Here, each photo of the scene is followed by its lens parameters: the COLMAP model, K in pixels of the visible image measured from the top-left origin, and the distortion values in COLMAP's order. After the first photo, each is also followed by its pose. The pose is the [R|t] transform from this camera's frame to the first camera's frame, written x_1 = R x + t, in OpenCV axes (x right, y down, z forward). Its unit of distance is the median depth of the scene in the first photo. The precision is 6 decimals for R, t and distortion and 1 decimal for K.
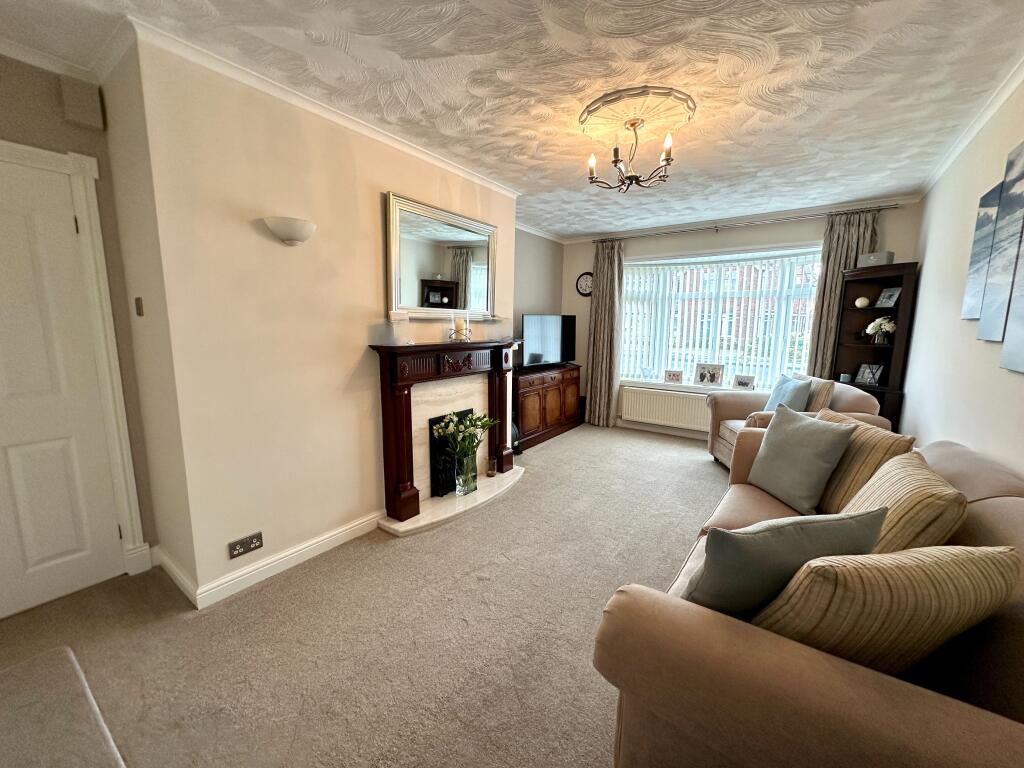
lens RADIAL K [[414.7, 0, 513.6], [0, 414.7, 383.5], [0, 0, 1]] dist [-0.001806, -0.000372]
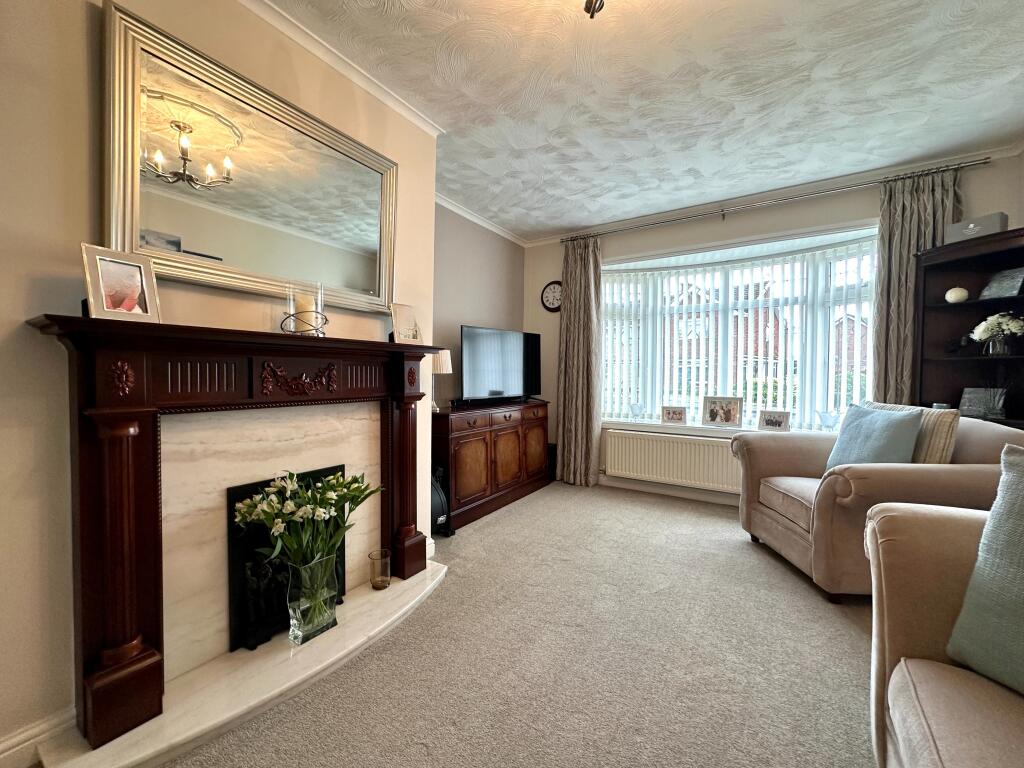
lens RADIAL K [[414.7, 0, 513.6], [0, 414.7, 383.5], [0, 0, 1]] dist [-0.001806, -0.000372]
pose [[0.998789, -0.003330, 0.049093, 0.077453], [0.009258, 0.992606, -0.121031, 0.016574], [-0.048327, 0.121339, 0.991434, 0.323790]]
